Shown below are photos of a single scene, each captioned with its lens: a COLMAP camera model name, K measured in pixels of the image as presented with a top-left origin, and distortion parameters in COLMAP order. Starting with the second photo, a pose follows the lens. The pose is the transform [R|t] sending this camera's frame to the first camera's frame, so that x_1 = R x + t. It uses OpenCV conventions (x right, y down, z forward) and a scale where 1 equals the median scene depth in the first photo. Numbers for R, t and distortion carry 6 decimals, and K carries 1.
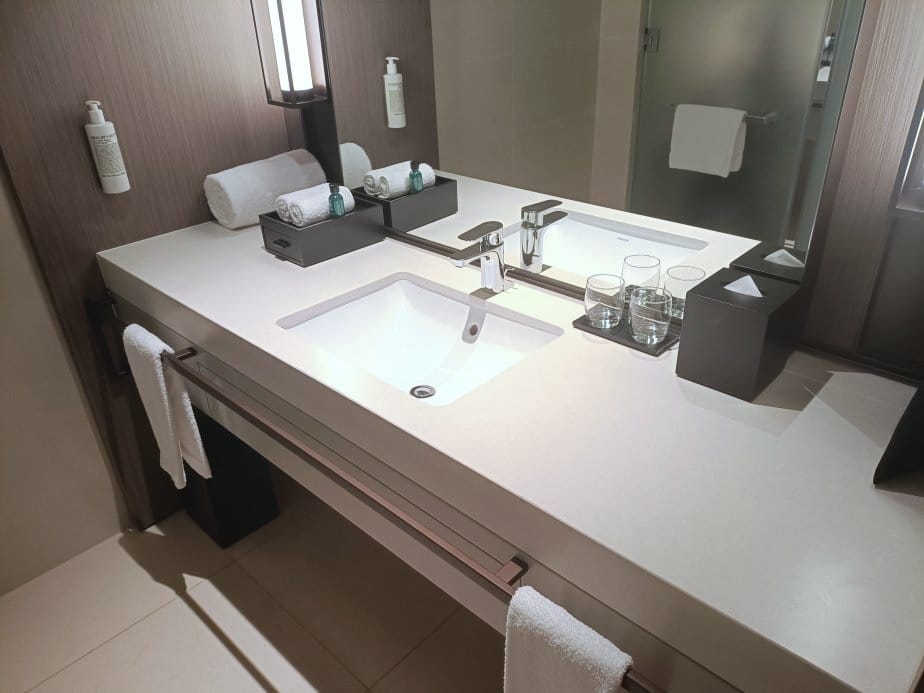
lens RADIAL K [[684.3, 0, 476.4], [0, 684.3, 346.5], [0, 0, 1]] dist [0.097404, -0.132817]
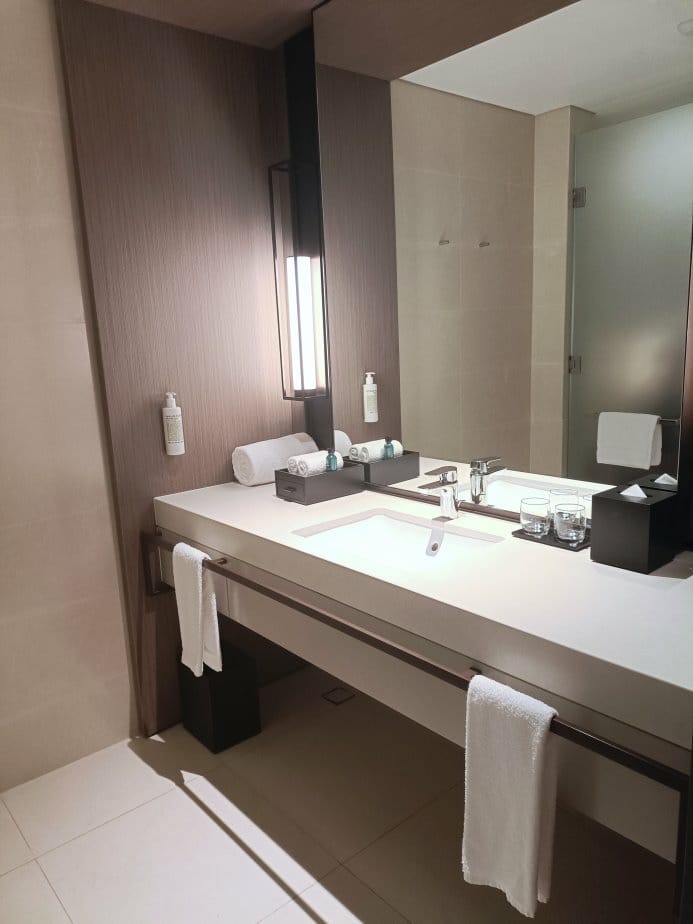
lens RADIAL K [[681.0, 0, 346.5], [0, 681.0, 462.0], [0, 0, 1]] dist [0.145630, -0.131181]
pose [[0.993905, 0.011053, -0.109680, -0.026106], [-0.044054, 0.951882, -0.303280, 0.195189], [0.101050, 0.306264, 0.946568, -0.264027]]
